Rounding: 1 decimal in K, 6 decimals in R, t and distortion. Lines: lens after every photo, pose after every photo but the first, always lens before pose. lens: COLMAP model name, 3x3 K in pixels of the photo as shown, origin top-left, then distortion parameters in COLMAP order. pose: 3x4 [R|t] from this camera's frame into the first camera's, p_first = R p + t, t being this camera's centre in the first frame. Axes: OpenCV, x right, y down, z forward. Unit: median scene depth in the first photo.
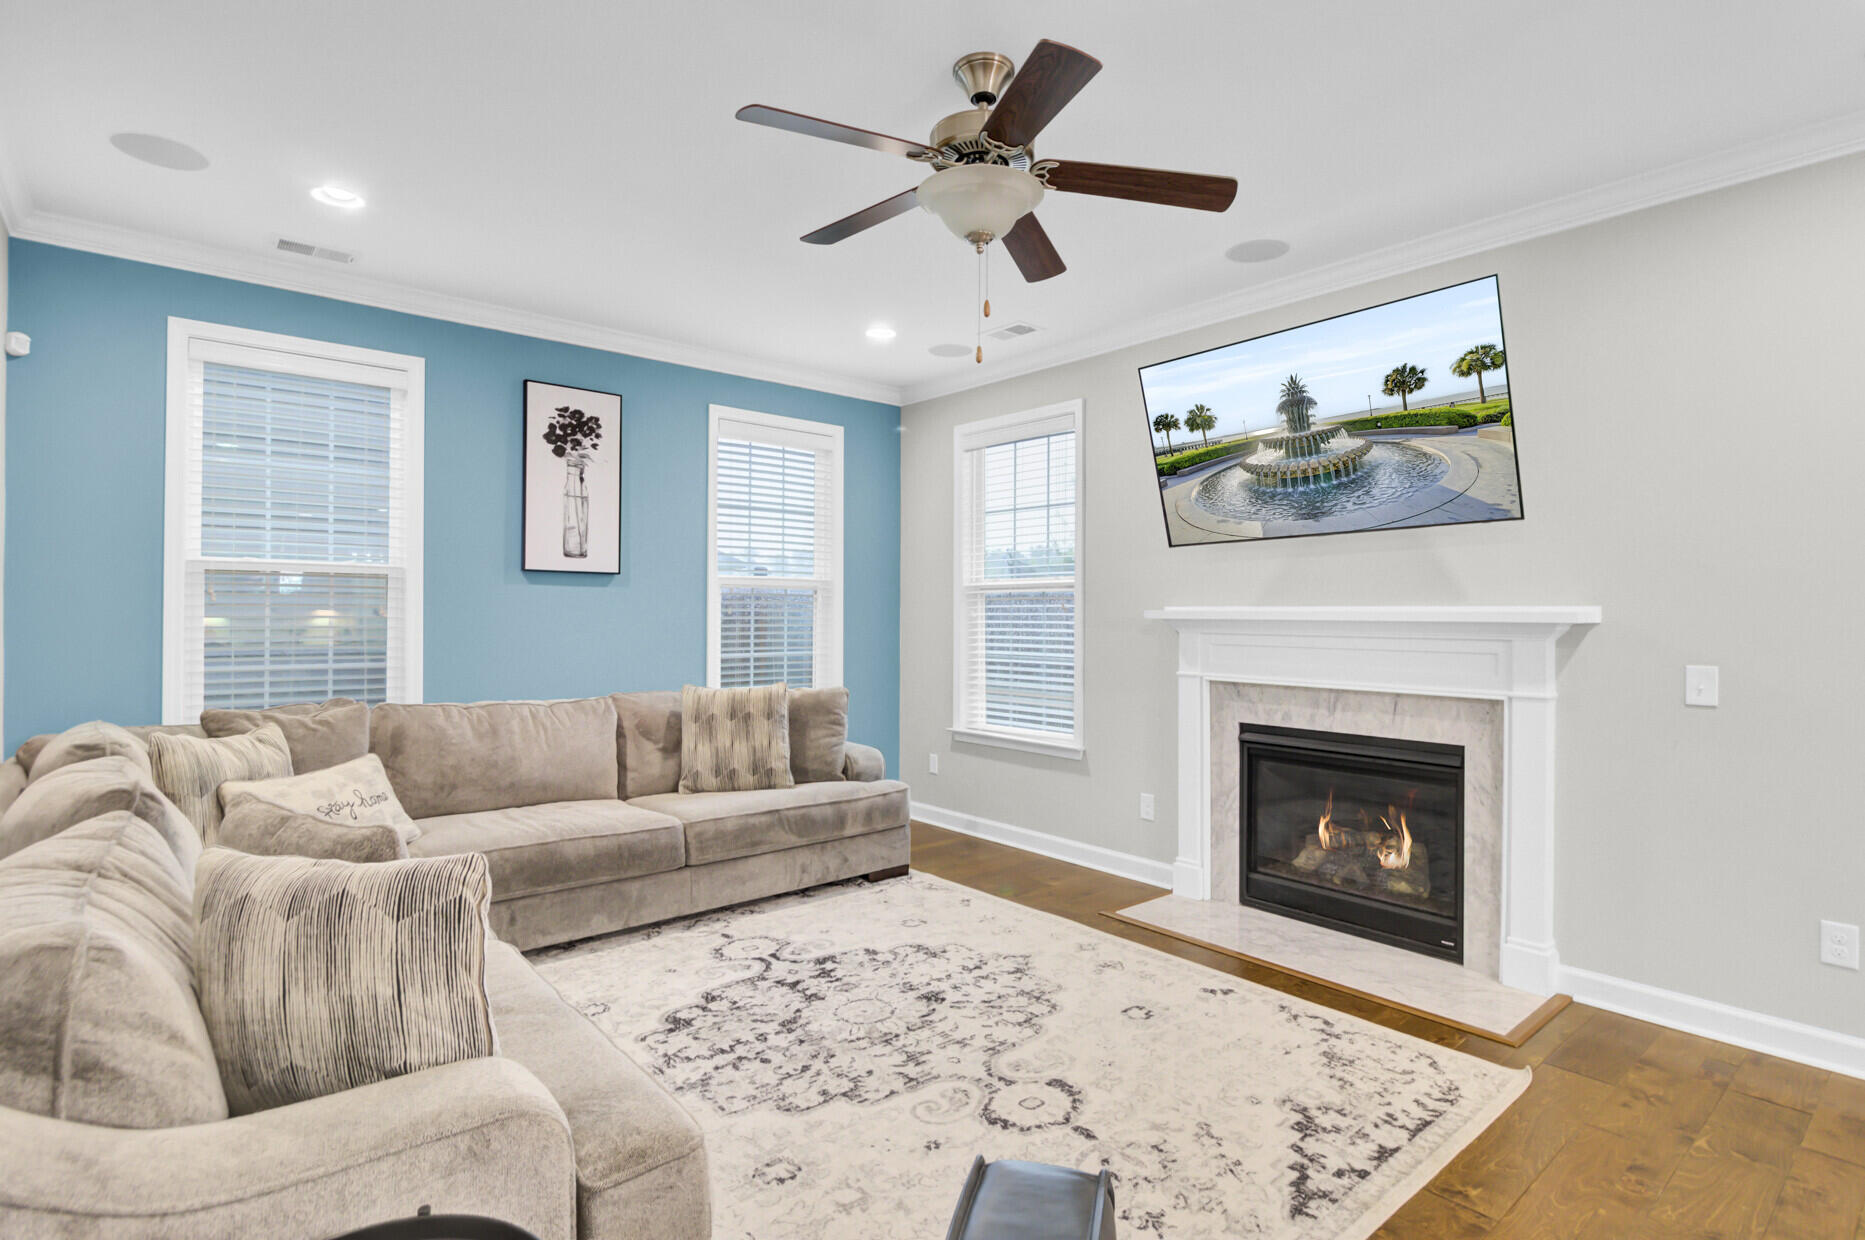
lens RADIAL K [[932.8, 0, 932.5], [0, 932.8, 620.0], [0, 0, 1]] dist [-0.003151, 0.000083]
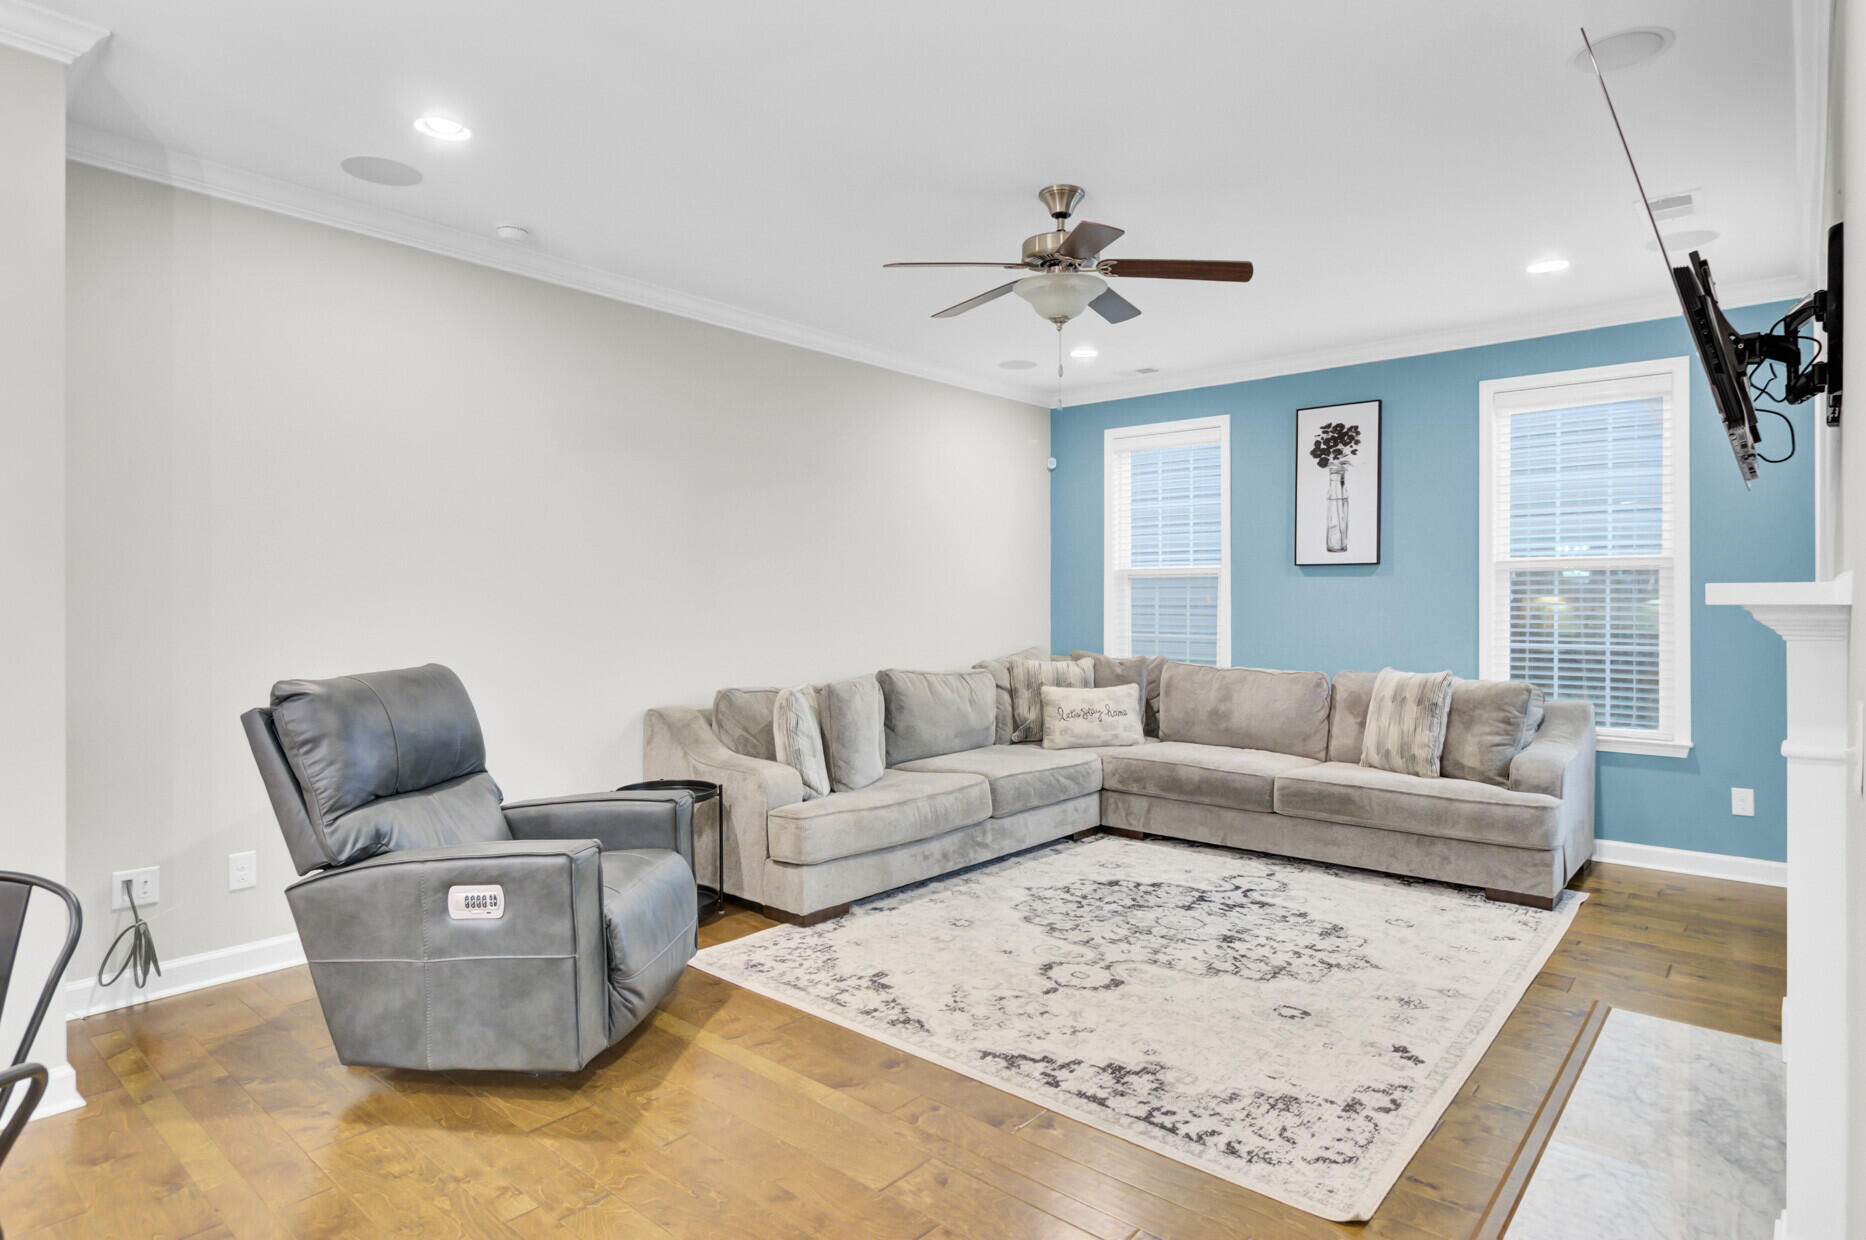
lens RADIAL K [[1028.7, 0, 927.0], [0, 1028.7, 610.4], [0, 0, 1]] dist [-0.001074, 0.001226]
pose [[0.133229, 0.001142, -0.991085, 1.078250], [-0.009458, 0.999955, -0.000119, 0.013821], [0.991040, 0.009389, 0.133234, 0.435351]]
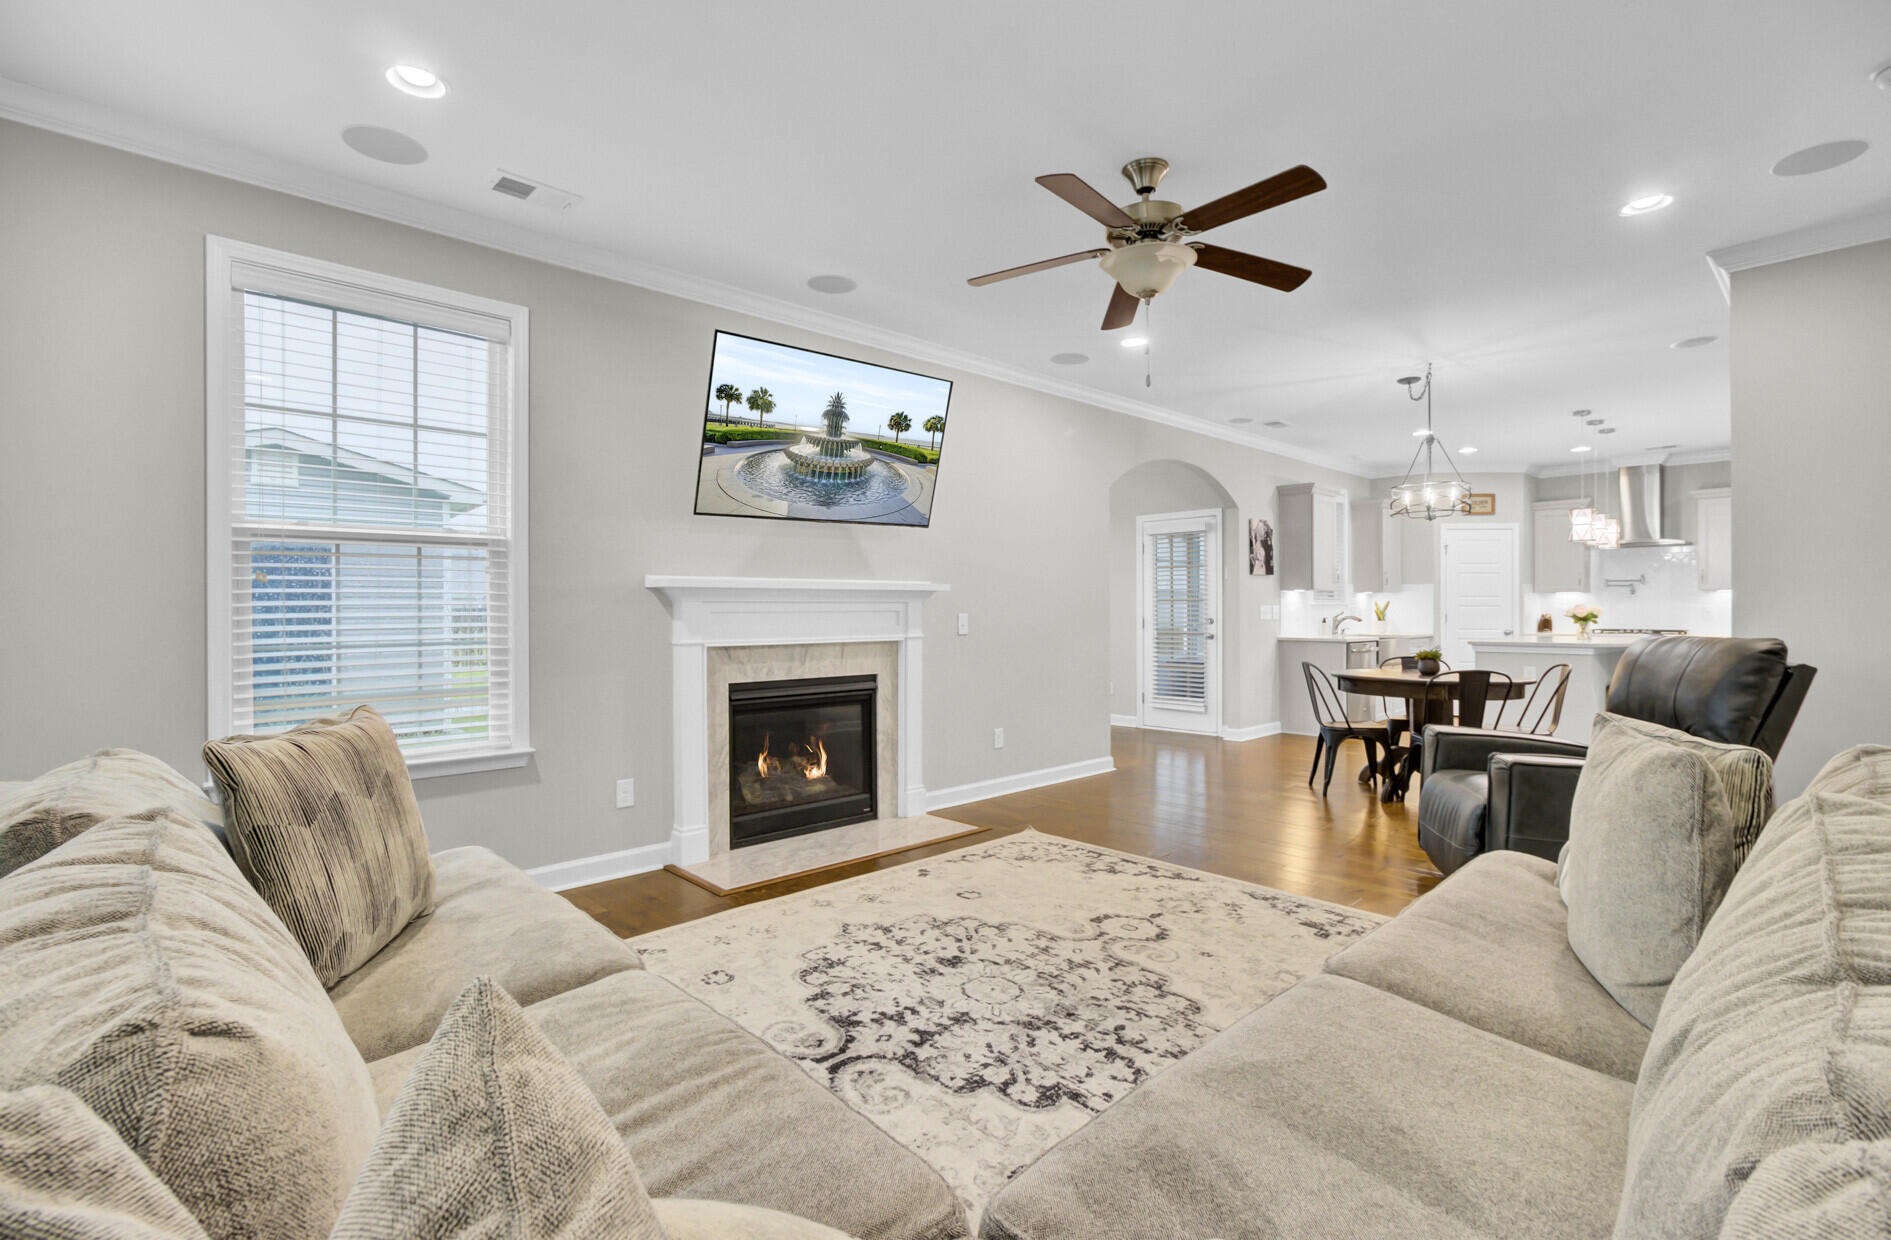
lens RADIAL K [[853.7, 0, 945.5], [0, 853.7, 620.0], [0, 0, 1]] dist [-0.095661, 0.000197]
pose [[-0.038640, -0.018452, 0.999083, -0.802604], [0.023318, 0.999541, 0.019362, 0.027785], [-0.998981, 0.024045, -0.038192, 0.950309]]
